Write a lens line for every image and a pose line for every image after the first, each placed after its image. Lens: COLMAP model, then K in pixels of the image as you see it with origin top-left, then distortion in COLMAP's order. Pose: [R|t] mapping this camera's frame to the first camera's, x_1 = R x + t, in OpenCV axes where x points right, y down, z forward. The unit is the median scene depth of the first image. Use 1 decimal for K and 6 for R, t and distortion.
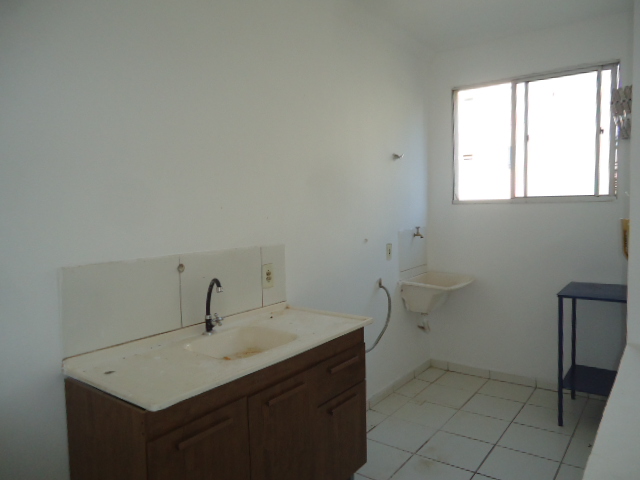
lens RADIAL K [[467.9, 0, 320.0], [0, 467.9, 240.0], [0, 0, 1]] dist [-0.008745, 0.002815]
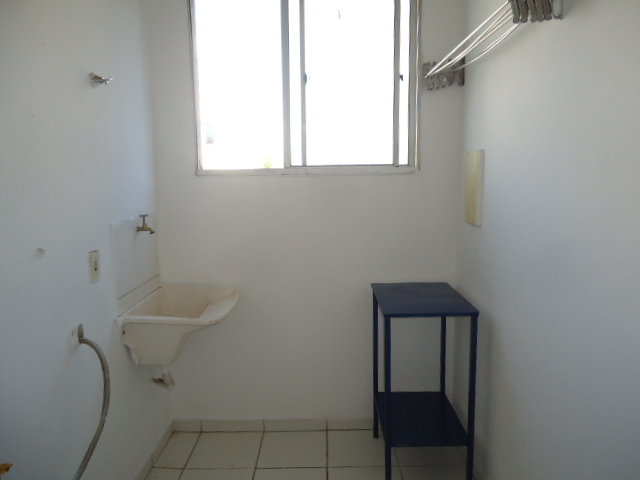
lens RADIAL K [[467.9, 0, 320.0], [0, 467.9, 240.0], [0, 0, 1]] dist [-0.008745, 0.002815]
pose [[0.805499, -0.066583, 0.588844, 0.050503], [0.038412, 0.997445, 0.060240, -0.026421], [-0.591351, -0.025905, 0.805998, 0.470969]]
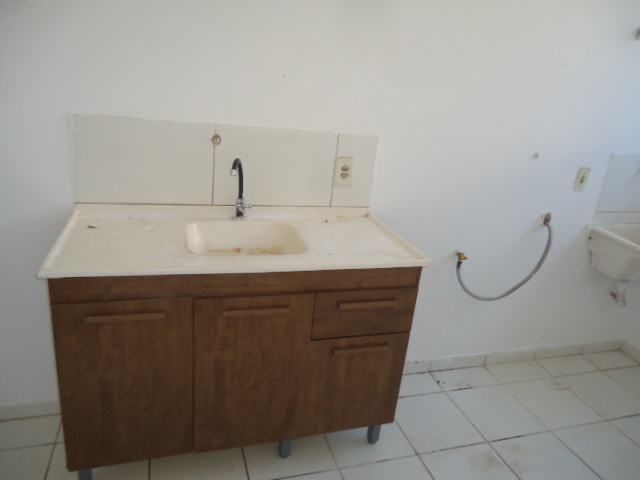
lens RADIAL K [[467.9, 0, 320.0], [0, 467.9, 240.0], [0, 0, 1]] dist [-0.008745, 0.002815]
pose [[0.807449, 0.293173, -0.511934, 0.228107], [-0.160488, 0.944209, 0.287598, -0.028465], [0.567689, -0.150061, 0.809451, 0.223640]]
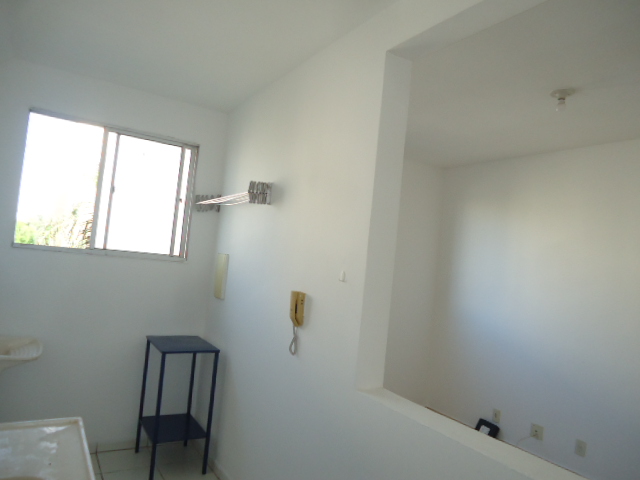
lens RADIAL K [[467.9, 0, 320.0], [0, 467.9, 240.0], [0, 0, 1]] dist [-0.008745, 0.002815]
pose [[0.367374, 0.106494, 0.923956, -0.311646], [-0.036175, 0.994308, -0.100219, -0.033685], [-0.929370, 0.003393, 0.369135, 0.259654]]
